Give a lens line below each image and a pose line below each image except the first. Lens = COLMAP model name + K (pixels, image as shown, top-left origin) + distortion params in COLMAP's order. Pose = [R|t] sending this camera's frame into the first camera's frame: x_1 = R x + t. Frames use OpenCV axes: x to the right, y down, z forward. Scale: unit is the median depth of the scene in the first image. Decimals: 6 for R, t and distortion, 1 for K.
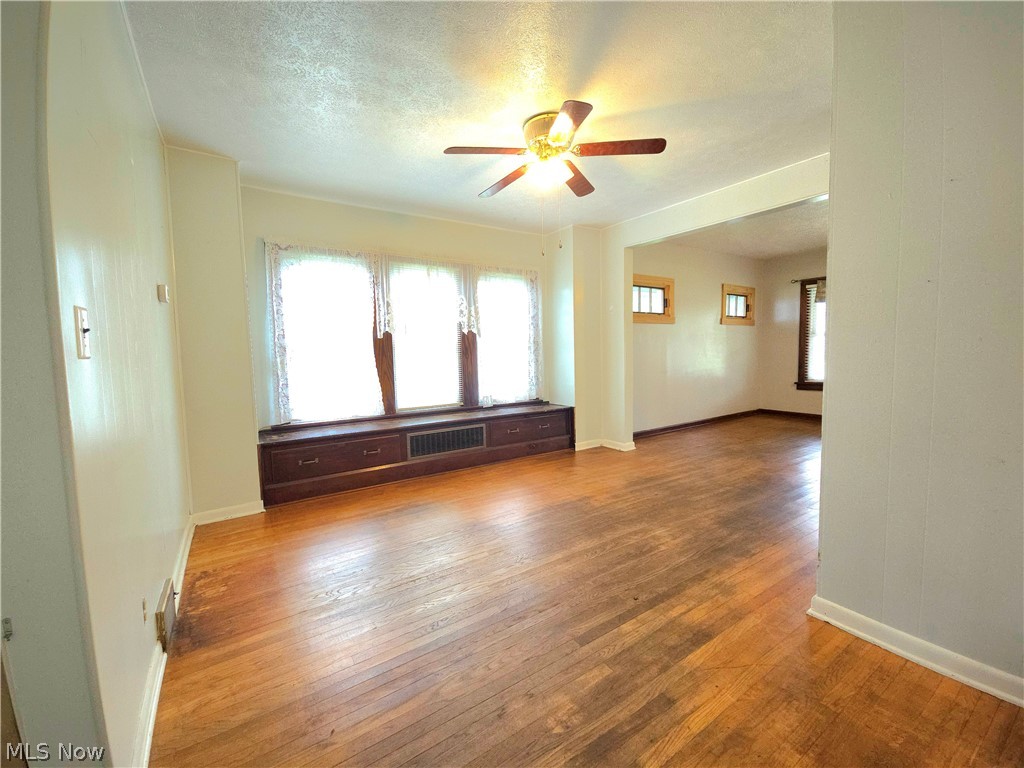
lens RADIAL K [[416.4, 0, 512.0], [0, 416.4, 384.0], [0, 0, 1]] dist [0.000761, -0.000226]
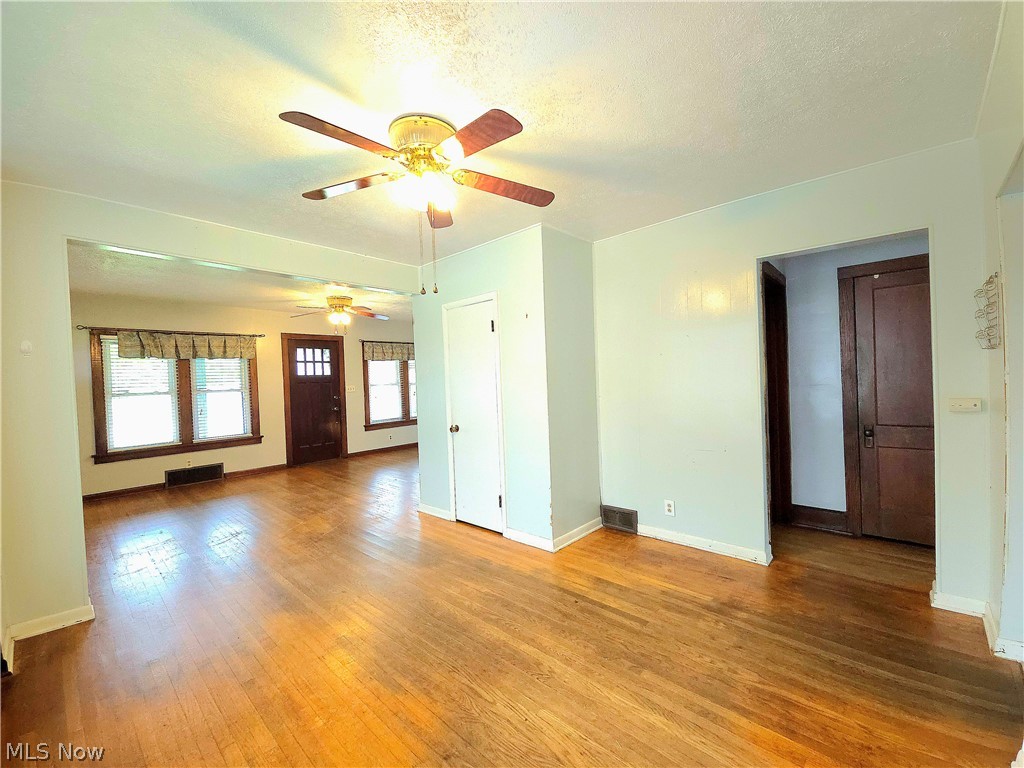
lens RADIAL K [[416.4, 0, 512.0], [0, 416.4, 384.0], [0, 0, 1]] dist [0.000761, -0.000226]
pose [[-0.240203, 0.012930, 0.970637, -0.685075], [0.116350, 0.993086, 0.015564, -0.148142], [-0.963725, 0.116672, -0.240047, 1.061431]]
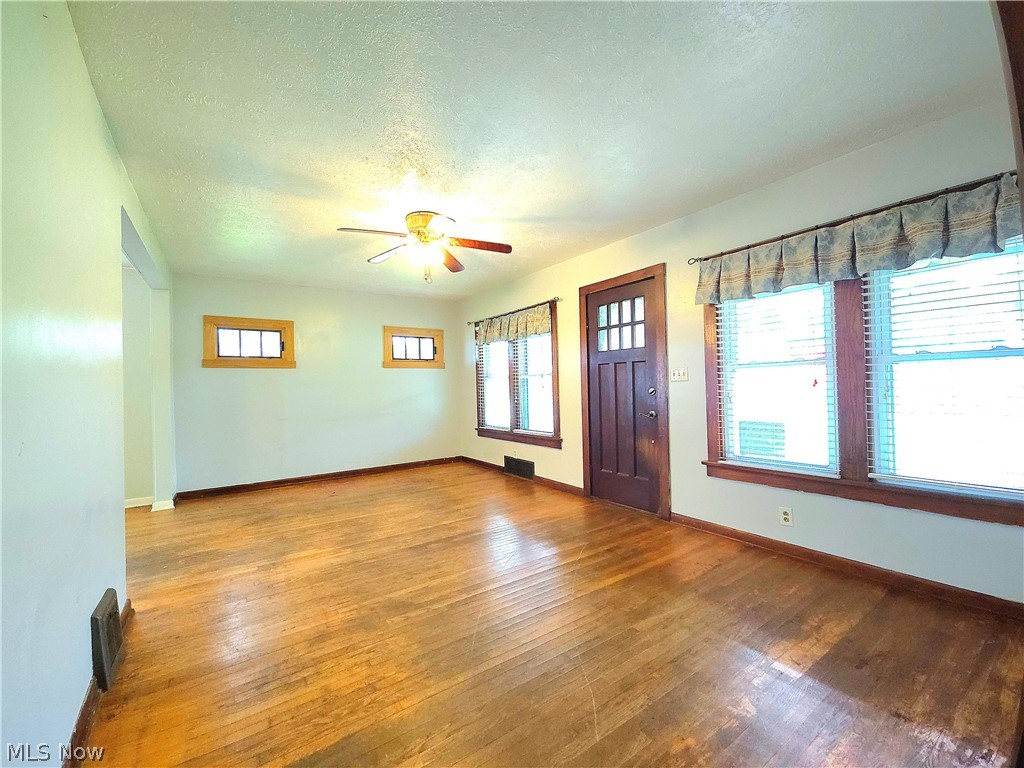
lens RADIAL K [[416.4, 0, 512.0], [0, 416.4, 384.0], [0, 0, 1]] dist [0.000761, -0.000226]
pose [[0.999835, -0.001876, 0.018076, 1.940255], [0.003460, 0.996115, -0.087998, -0.050727], [-0.017840, 0.088046, 0.995957, 0.111960]]
